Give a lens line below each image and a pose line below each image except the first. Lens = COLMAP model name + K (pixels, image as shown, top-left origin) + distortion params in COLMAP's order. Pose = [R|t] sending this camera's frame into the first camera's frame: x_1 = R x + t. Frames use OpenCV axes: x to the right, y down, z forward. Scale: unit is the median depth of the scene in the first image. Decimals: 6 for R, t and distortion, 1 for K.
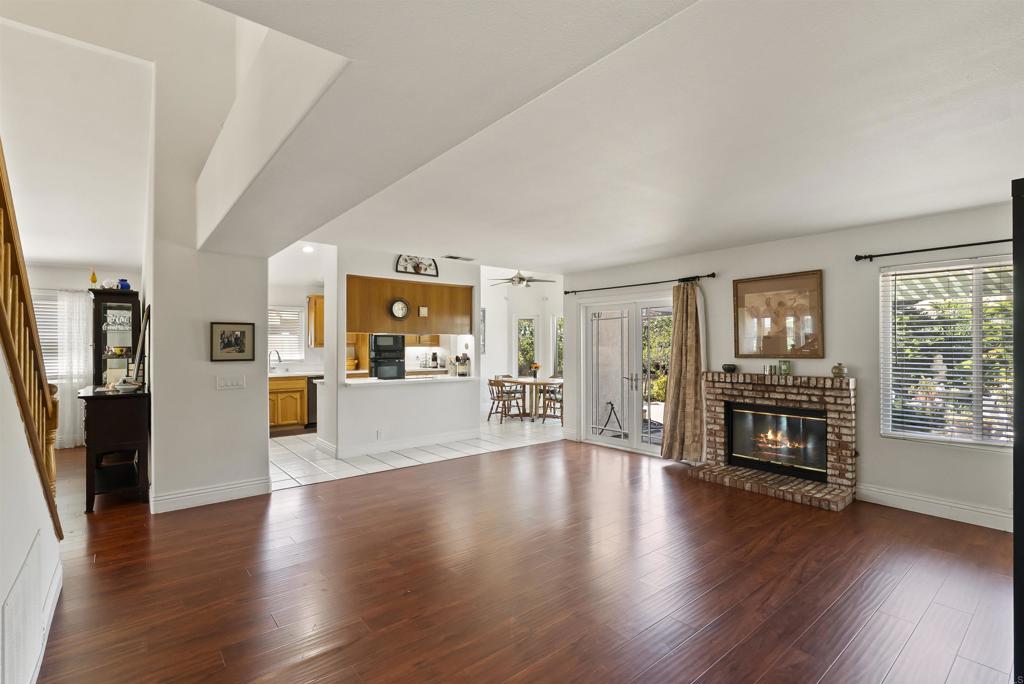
lens RADIAL K [[467.7, 0, 510.5], [0, 467.7, 344.3], [0, 0, 1]] dist [-0.008262, 0.003394]
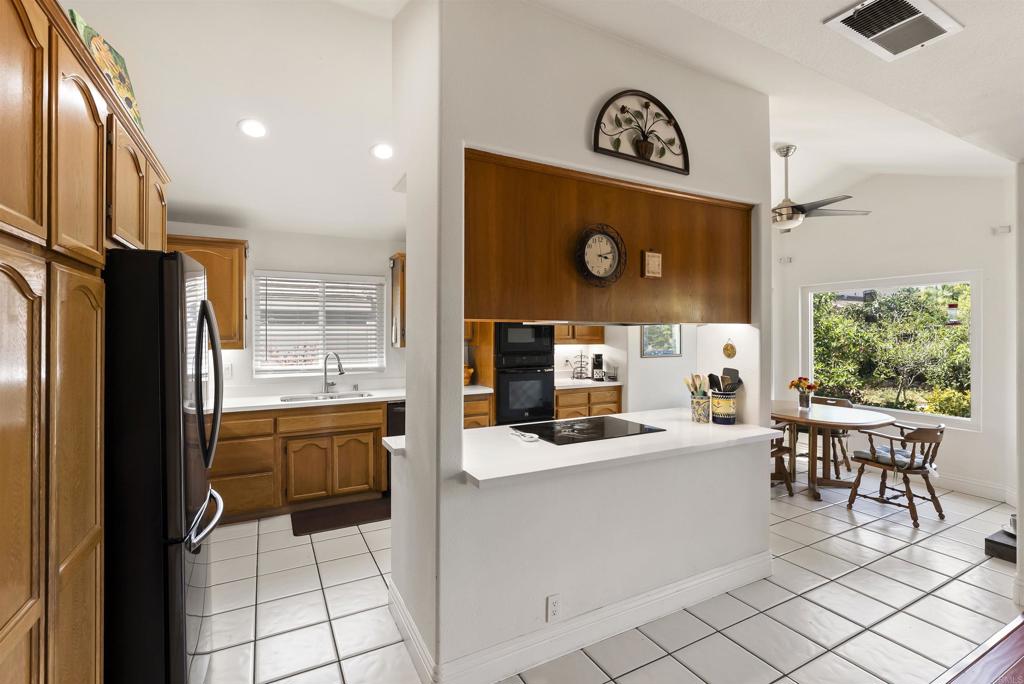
lens RADIAL K [[467.7, 0, 519.3], [0, 467.7, 332.0], [0, 0, 1]] dist [-0.008262, 0.003394]
pose [[0.982484, -0.001036, -0.186344, -0.203743], [0.000959, 0.999999, -0.000503, -0.012867], [0.186345, 0.000316, 0.982484, 0.551718]]
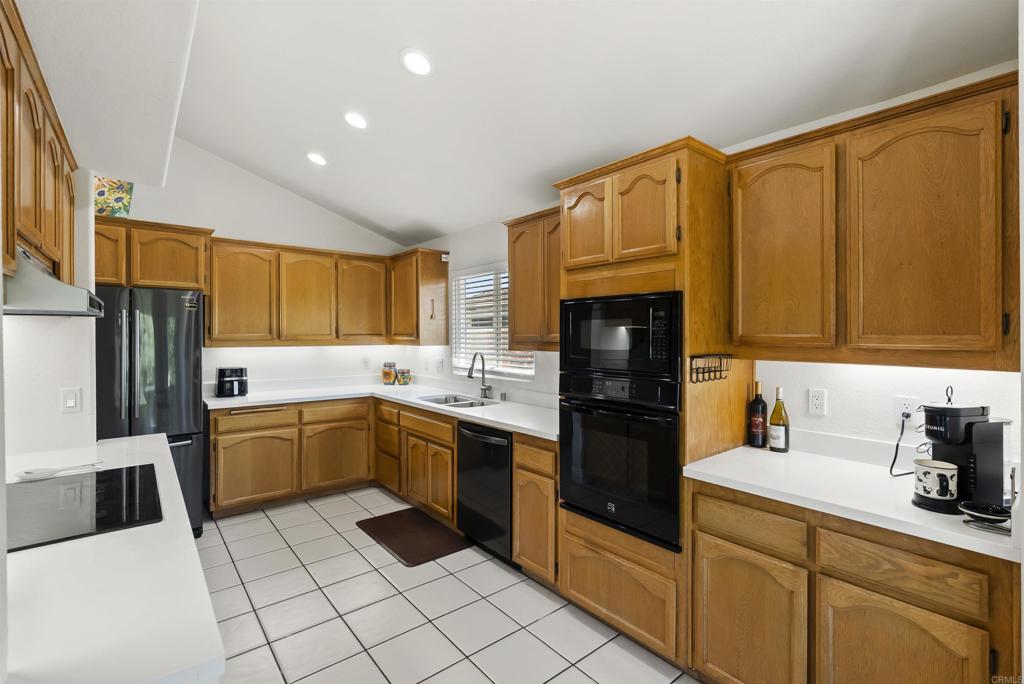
lens RADIAL K [[467.7, 0, 513.7], [0, 467.7, 335.8], [0, 0, 1]] dist [-0.008262, 0.003394]
pose [[-0.007600, 0.005068, -0.999958, -0.011729], [0.003489, 0.999981, 0.005041, -0.008752], [0.999965, -0.003451, -0.007618, 1.161792]]
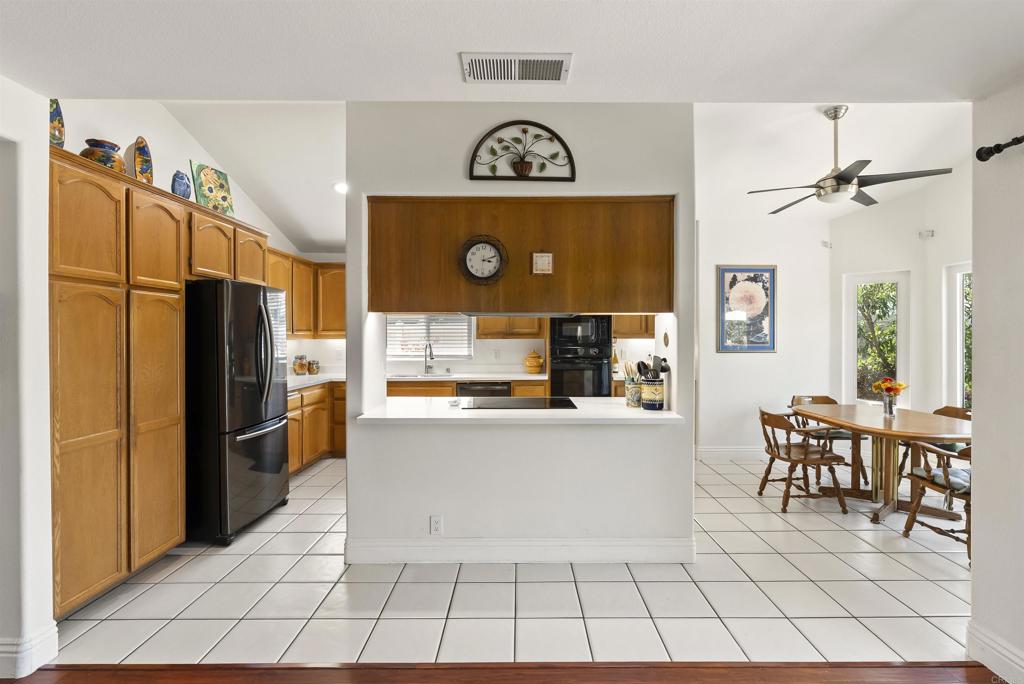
lens RADIAL K [[467.7, 0, 522.4], [0, 467.7, 336.6], [0, 0, 1]] dist [-0.008262, 0.003394]
pose [[0.781187, 0.002771, -0.624291, 0.073054], [0.002803, 0.999965, 0.007946, -0.002410], [0.624291, -0.007957, 0.781151, 0.582229]]
